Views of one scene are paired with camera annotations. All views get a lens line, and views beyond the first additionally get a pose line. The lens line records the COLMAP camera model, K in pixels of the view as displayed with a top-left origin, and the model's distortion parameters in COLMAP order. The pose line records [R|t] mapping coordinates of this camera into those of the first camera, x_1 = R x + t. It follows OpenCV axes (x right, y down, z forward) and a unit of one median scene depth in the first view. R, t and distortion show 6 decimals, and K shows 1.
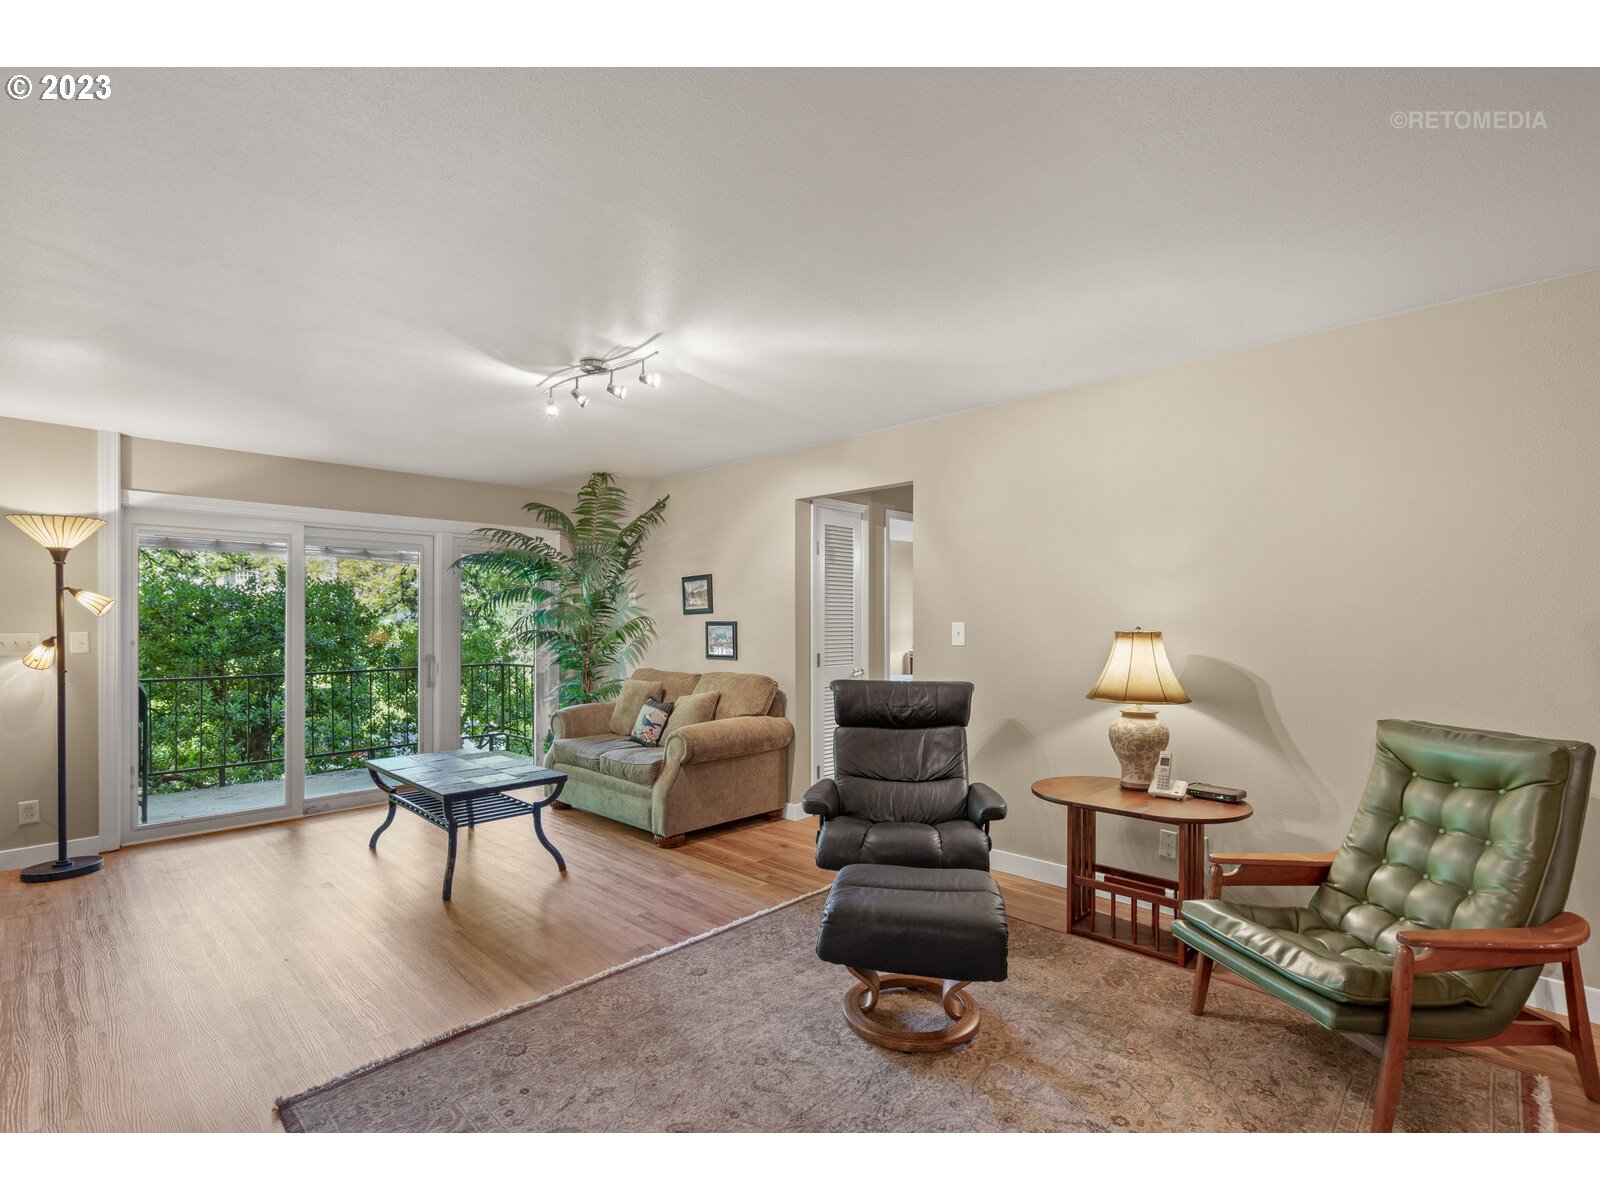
lens RADIAL K [[741.3, 0, 806.2], [0, 741.3, 622.3], [0, 0, 1]] dist [-0.001673, 0.000417]
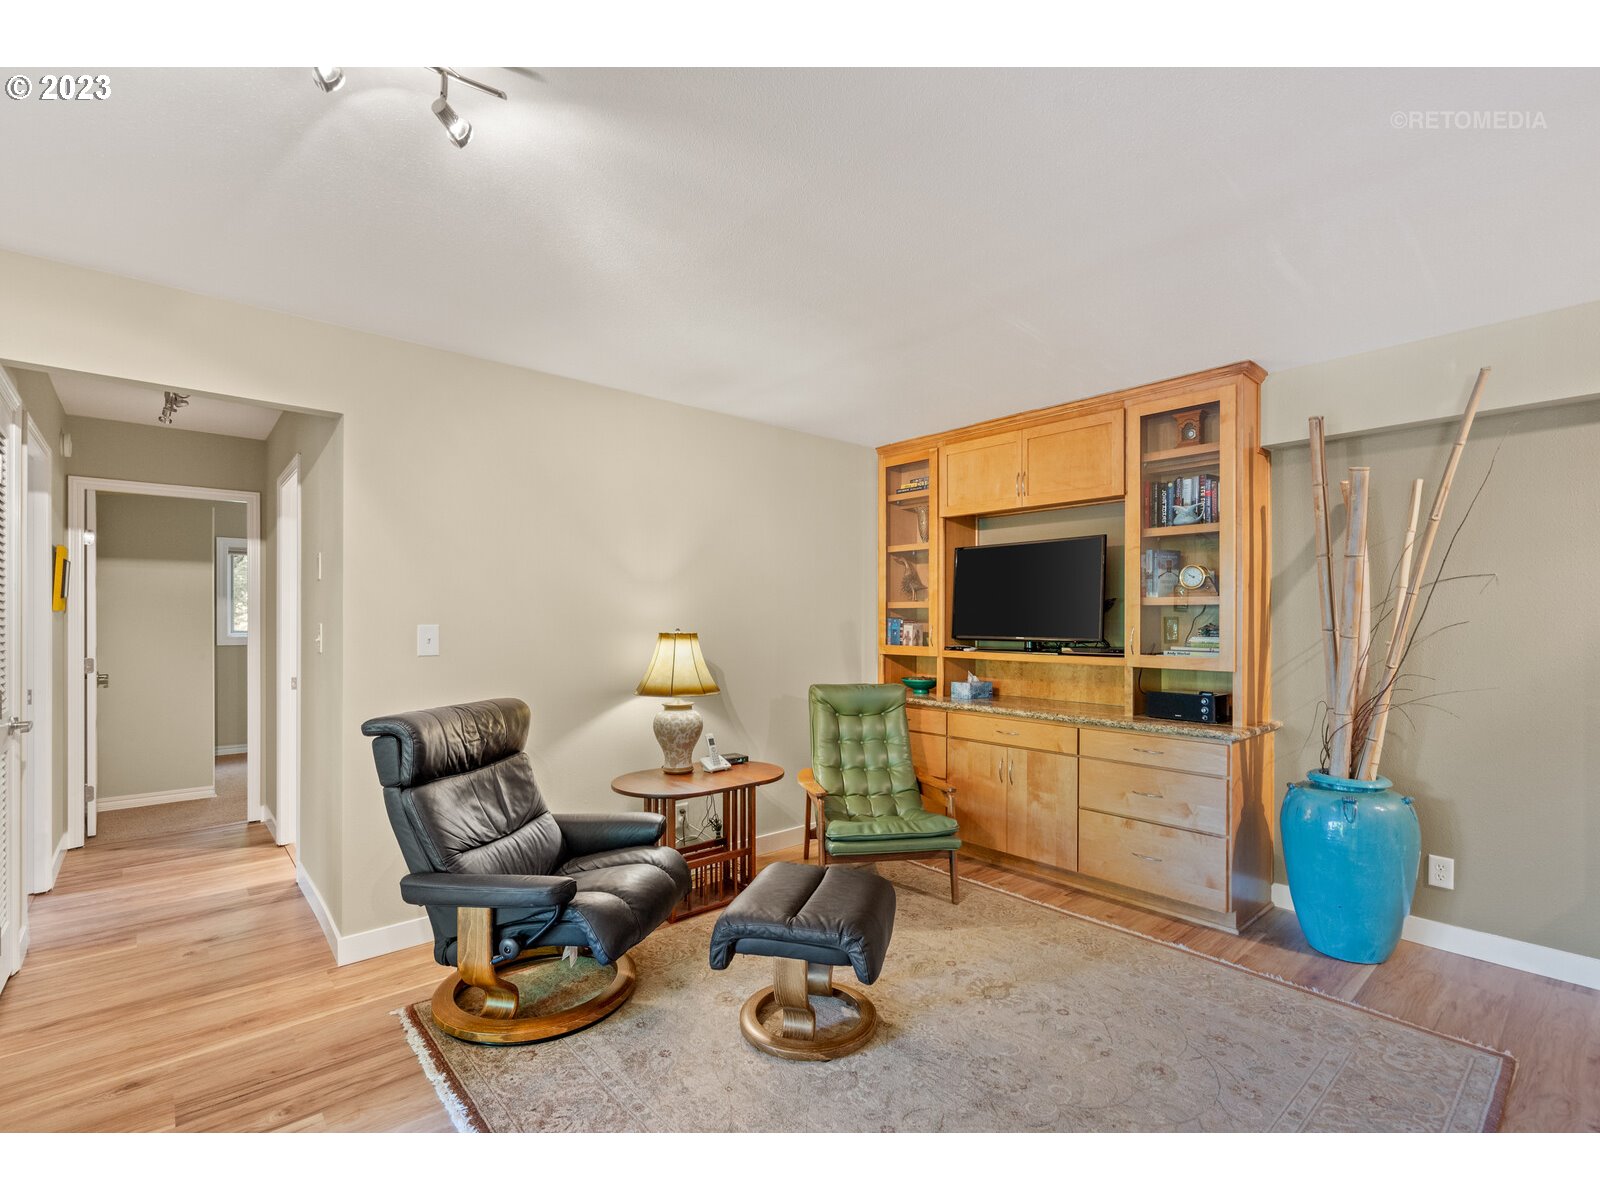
lens RADIAL K [[734.2, 0, 808.8], [0, 734.2, 618.3], [0, 0, 1]] dist [-0.001542, -0.000141]
pose [[0.087121, 0.006385, 0.996177, -0.462889], [0.001295, 0.999978, -0.006523, -0.001036], [-0.996197, 0.001858, 0.087111, 0.505784]]
